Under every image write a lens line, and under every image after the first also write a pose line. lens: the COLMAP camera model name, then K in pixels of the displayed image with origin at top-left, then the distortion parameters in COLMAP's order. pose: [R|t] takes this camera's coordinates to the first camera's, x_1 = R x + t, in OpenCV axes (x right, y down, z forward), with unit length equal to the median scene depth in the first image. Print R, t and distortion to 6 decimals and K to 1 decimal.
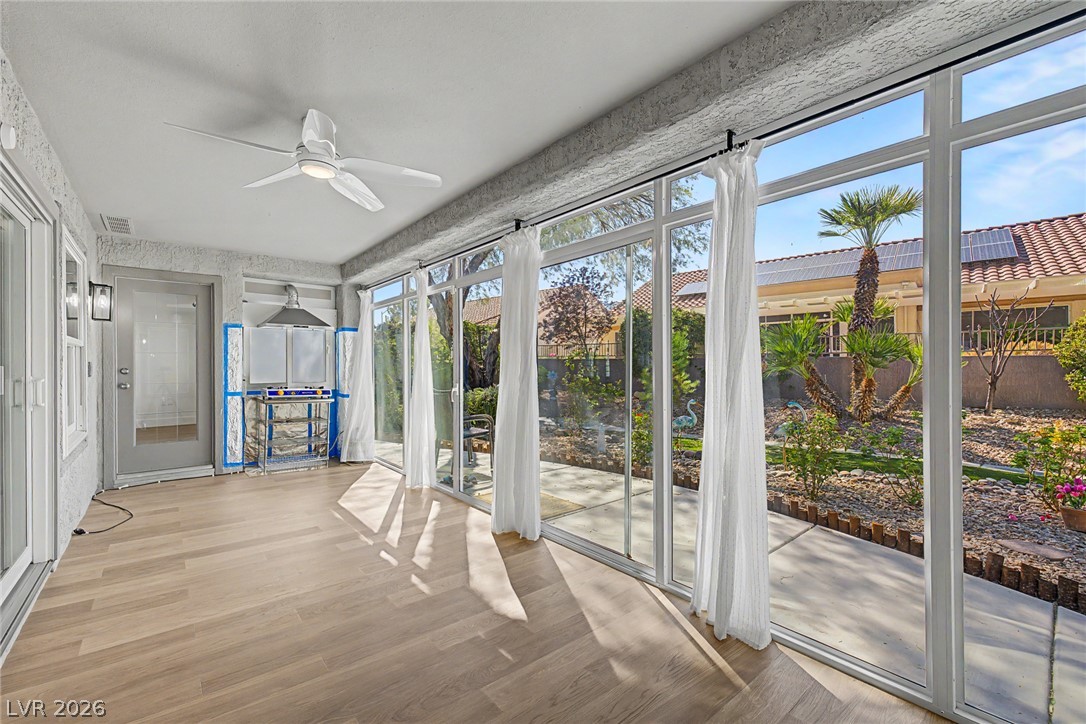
lens RADIAL K [[457.4, 0, 540.3], [0, 457.4, 363.0], [0, 0, 1]] dist [-0.000032, 0.000178]
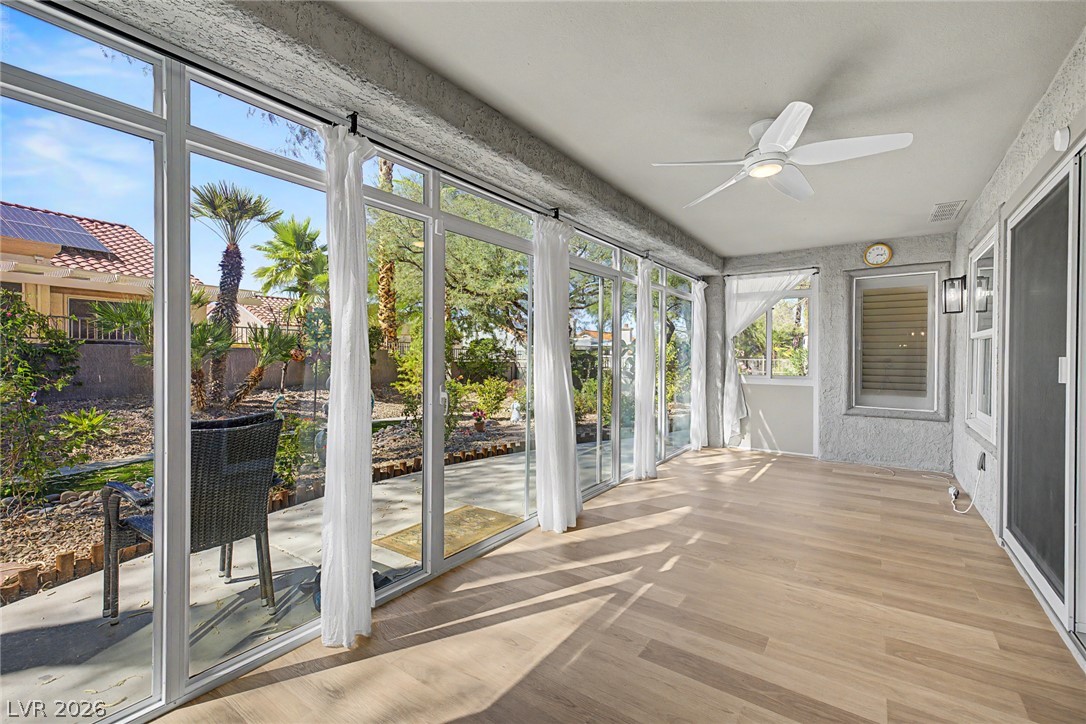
lens RADIAL K [[459.0, 0, 543.0], [0, 459.0, 362.0], [0, 0, 1]] dist [0.048101, 0.000065]
pose [[-0.251004, -0.019569, 0.967788, -0.996794], [-0.017942, 0.999718, 0.015561, 0.001000], [-0.967820, -0.013458, -0.251284, 1.260221]]
